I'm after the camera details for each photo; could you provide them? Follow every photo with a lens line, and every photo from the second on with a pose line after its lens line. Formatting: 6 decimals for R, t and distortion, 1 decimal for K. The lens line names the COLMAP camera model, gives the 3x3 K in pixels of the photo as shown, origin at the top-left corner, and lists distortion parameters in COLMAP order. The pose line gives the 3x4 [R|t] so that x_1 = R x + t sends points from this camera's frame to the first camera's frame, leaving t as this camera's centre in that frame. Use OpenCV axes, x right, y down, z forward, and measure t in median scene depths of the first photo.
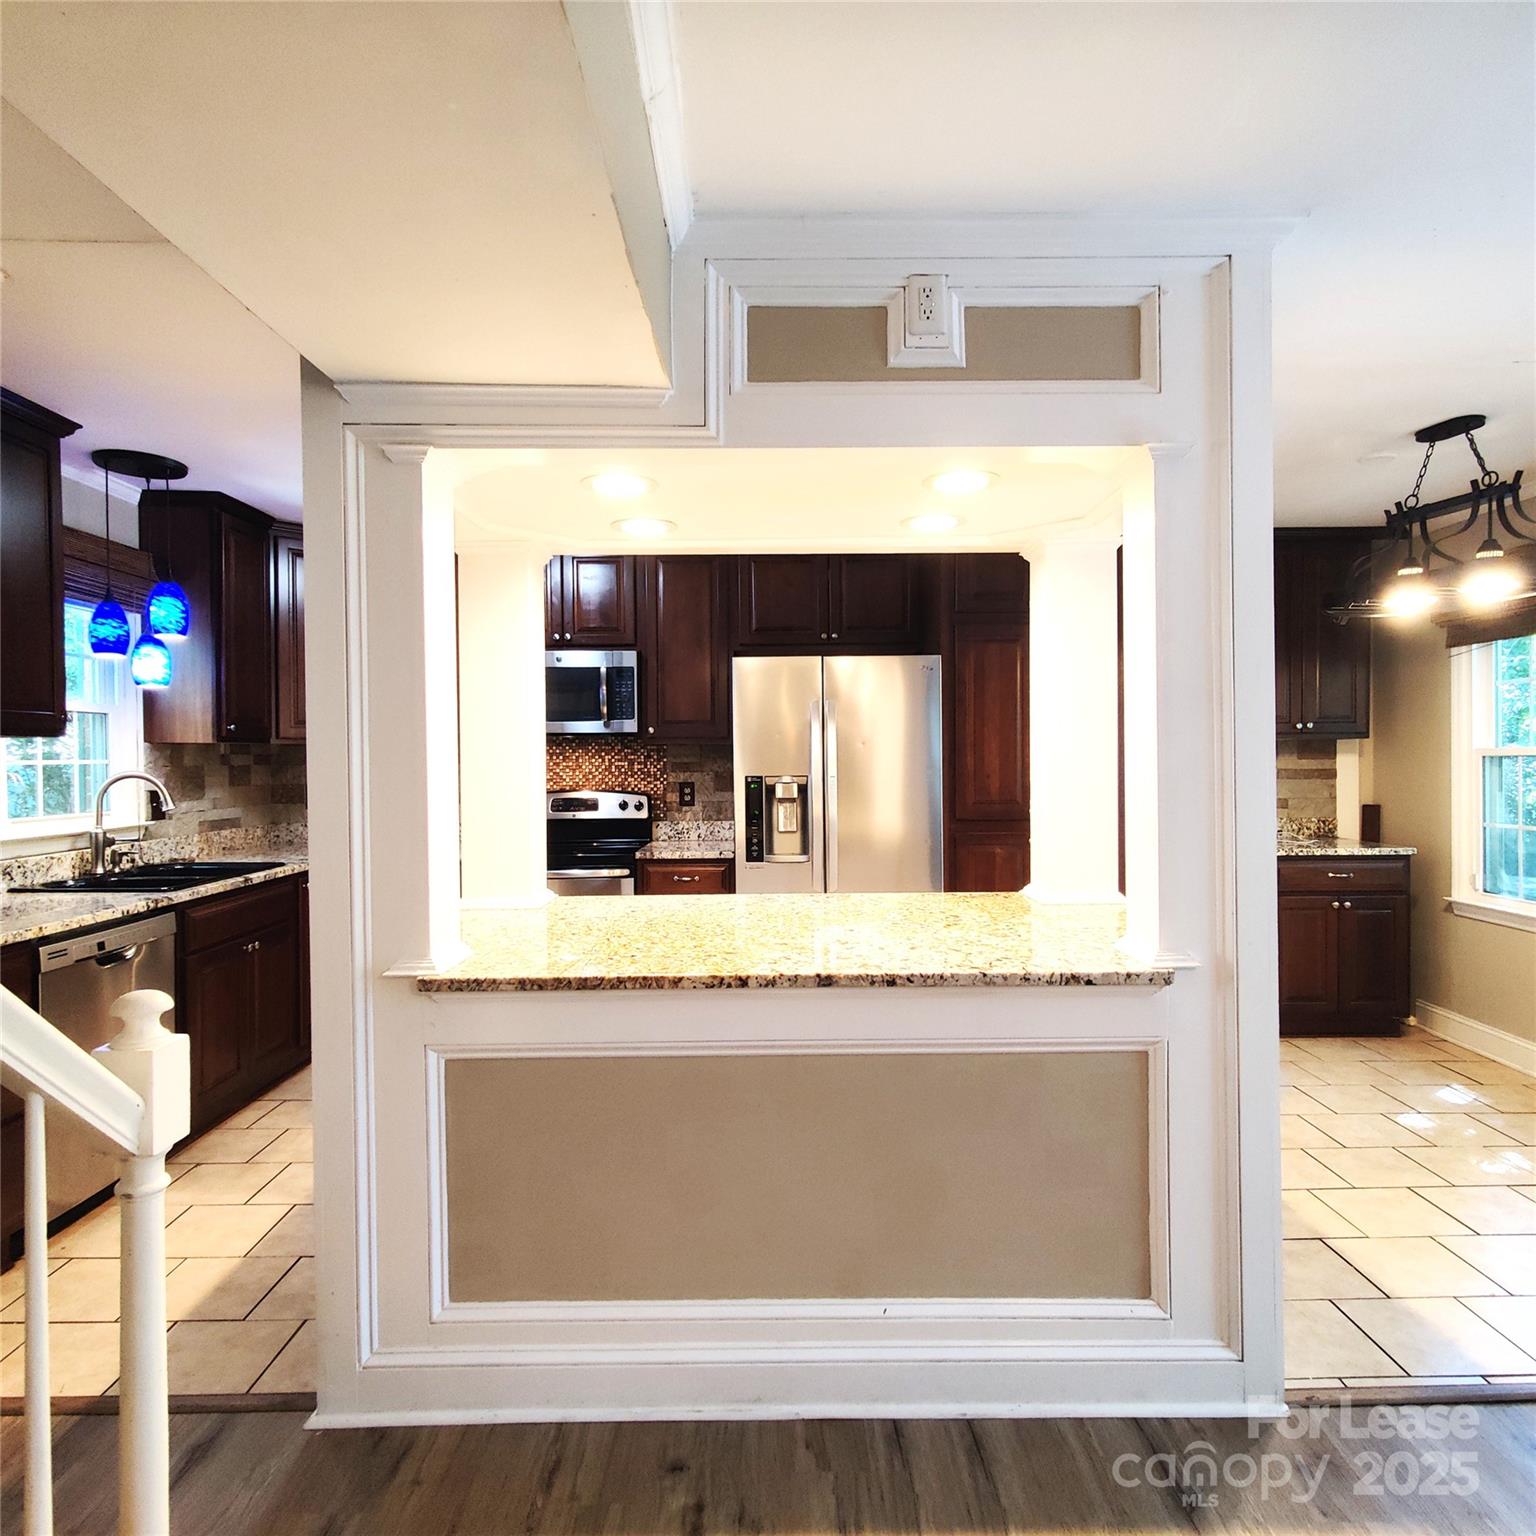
lens RADIAL K [[1012.6, 0, 766.3], [0, 1012.6, 763.4], [0, 0, 1]] dist [0.018739, -0.017500]
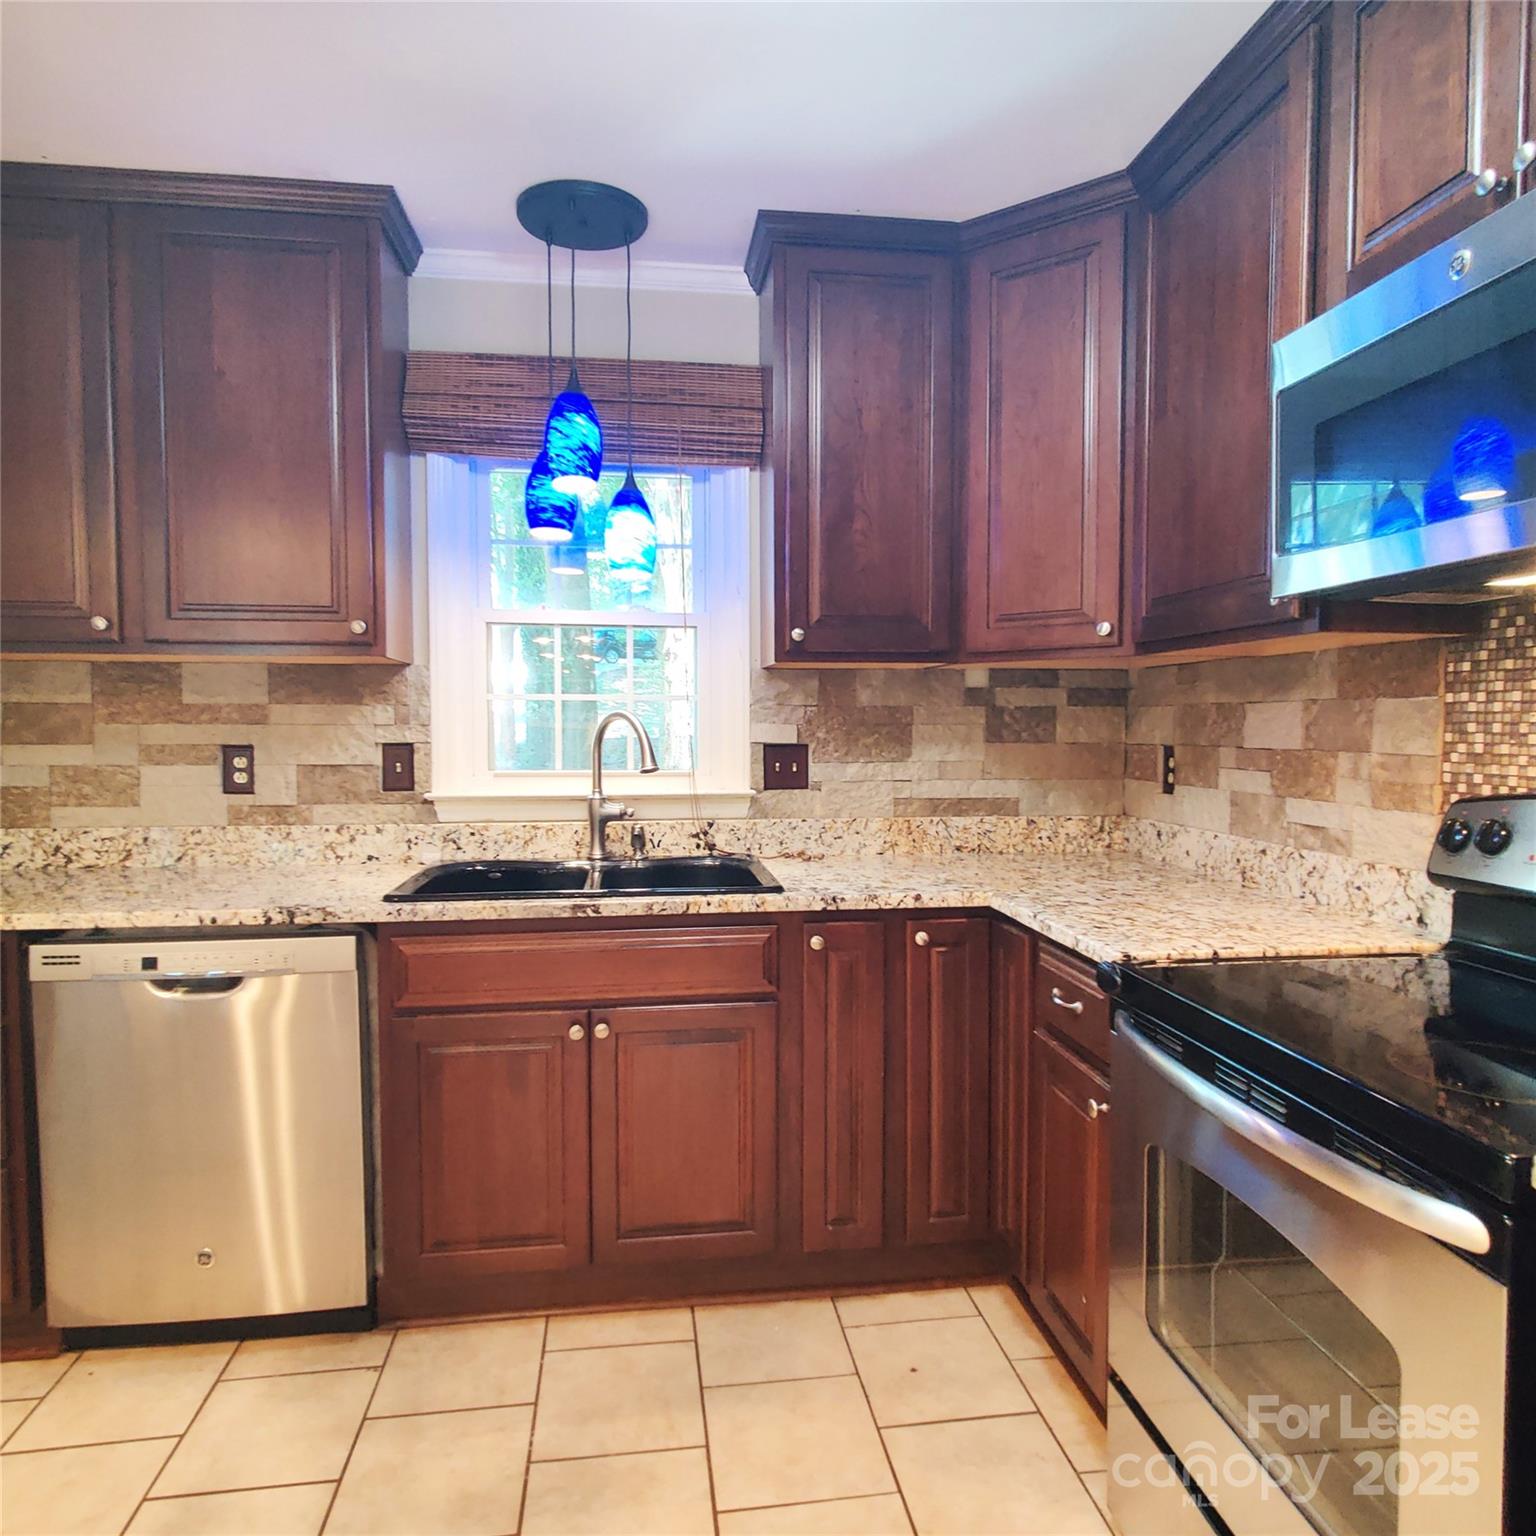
lens RADIAL K [[1012.6, 0, 769.0], [0, 1012.6, 773.2], [0, 0, 1]] dist [0.018739, -0.017500]
pose [[0.127261, 0.053068, -0.990449, 0.026924], [-0.008357, 0.998590, 0.052431, 0.010150], [0.991834, 0.001605, 0.127525, 0.759153]]
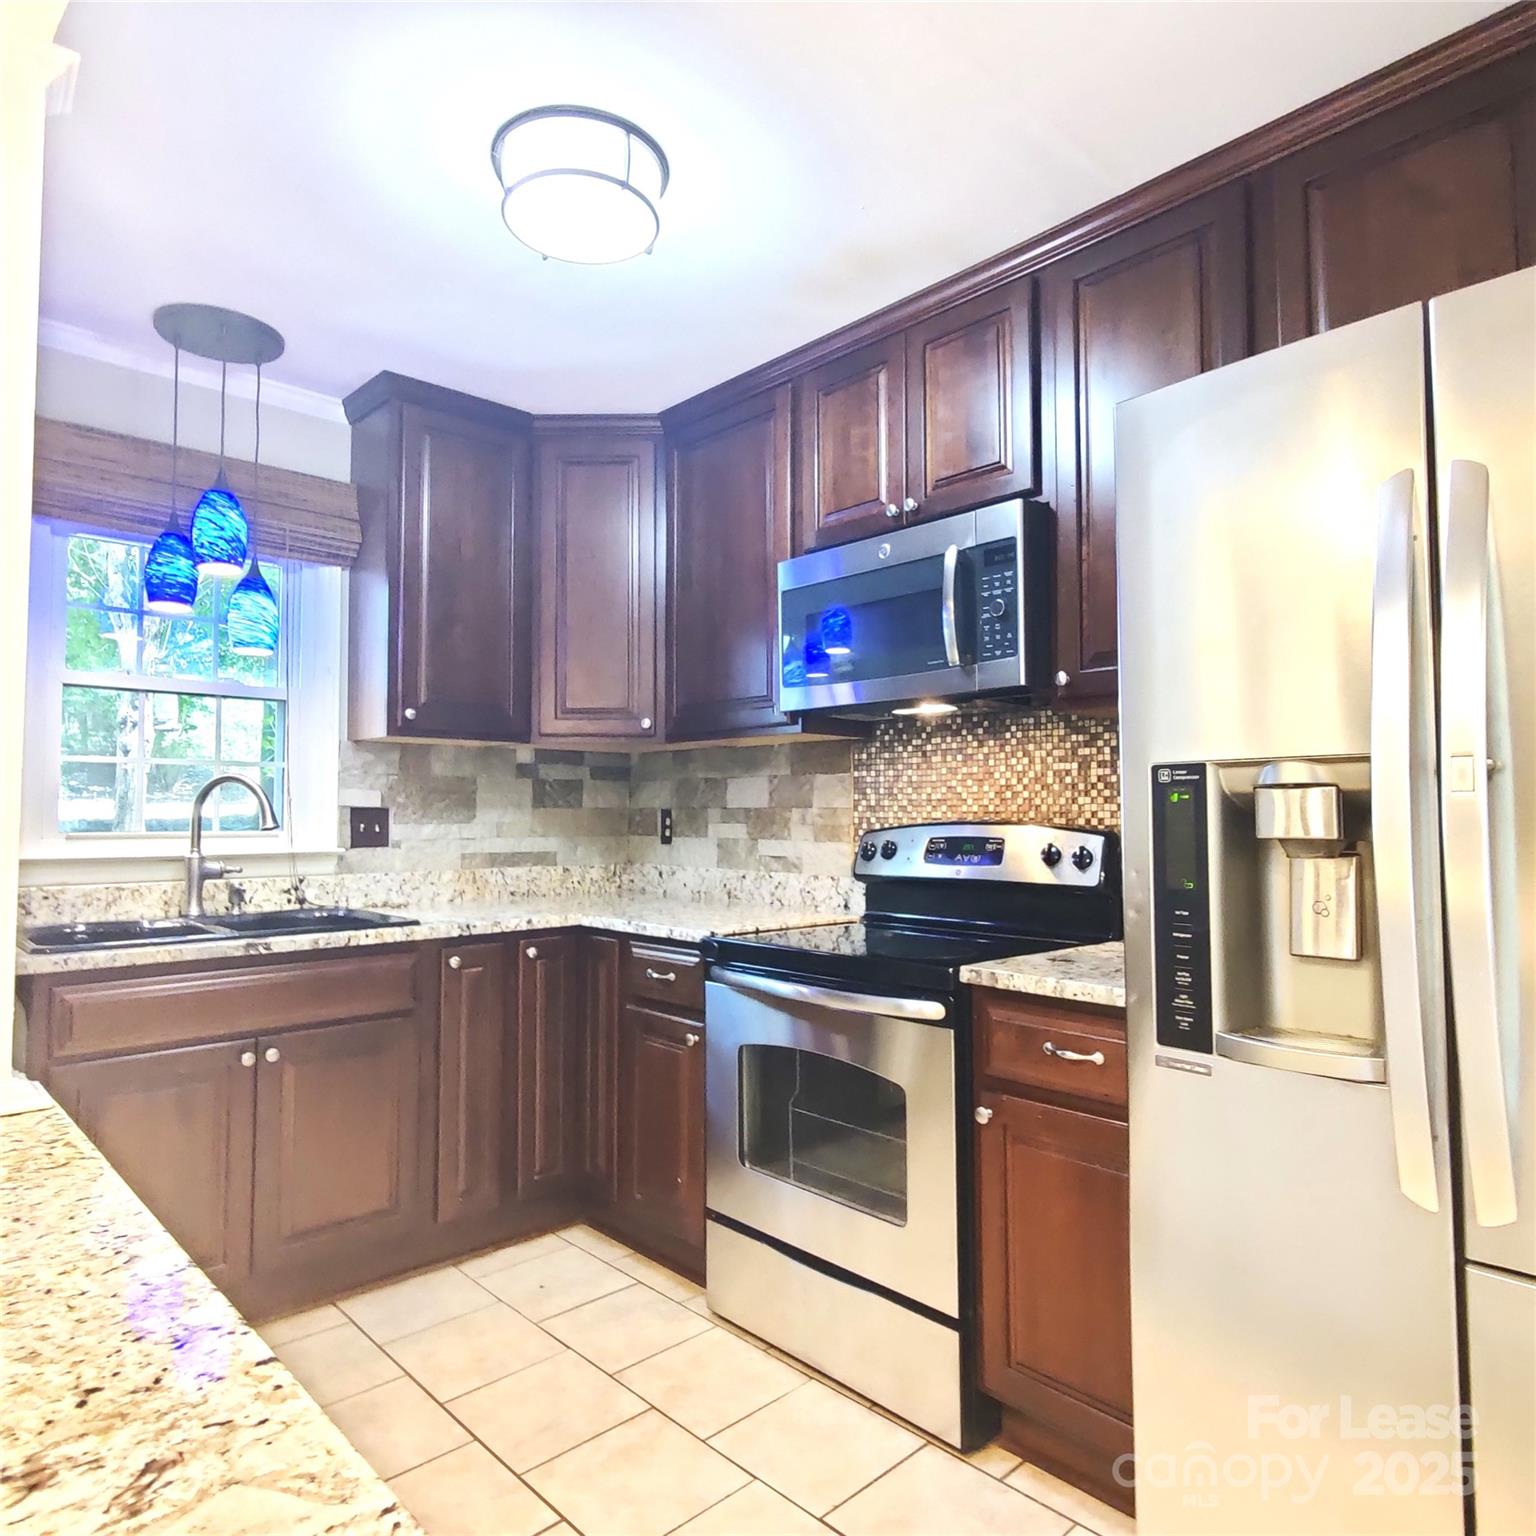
lens RADIAL K [[1012.6, 0, 762.6], [0, 1012.6, 771.6], [0, 0, 1]] dist [0.018739, -0.017500]
pose [[0.677534, -0.024458, -0.735085, 0.109270], [-0.009623, 0.999067, -0.042111, 0.024432], [0.735428, 0.035606, 0.676666, 0.595230]]
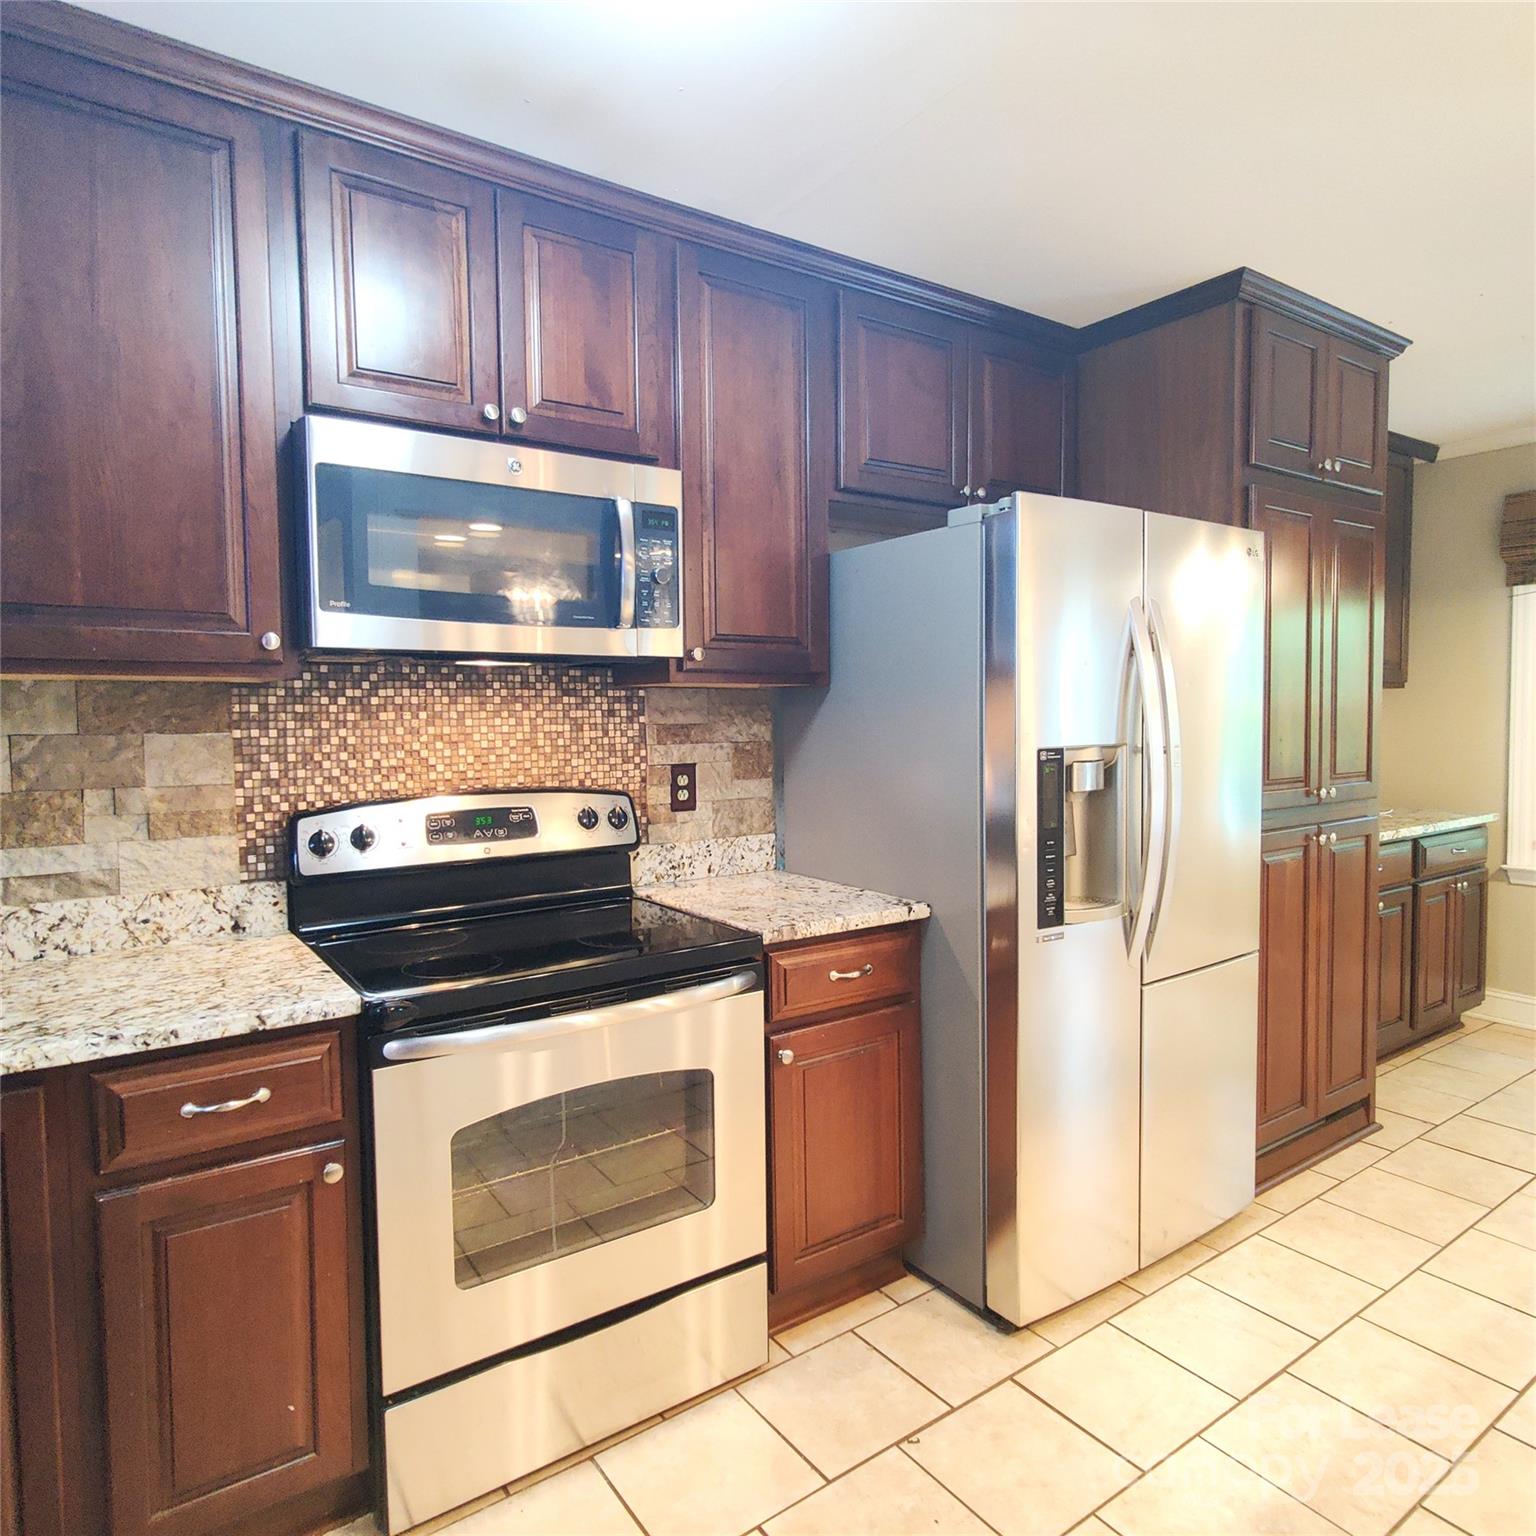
lens RADIAL K [[1012.6, 0, 767.5], [0, 1012.6, 767.2], [0, 0, 1]] dist [0.018739, -0.017500]
pose [[0.820516, -0.034206, 0.570600, -0.336452], [0.011213, 0.998979, 0.043763, -0.001059], [-0.571514, -0.029510, 0.820062, 0.581461]]
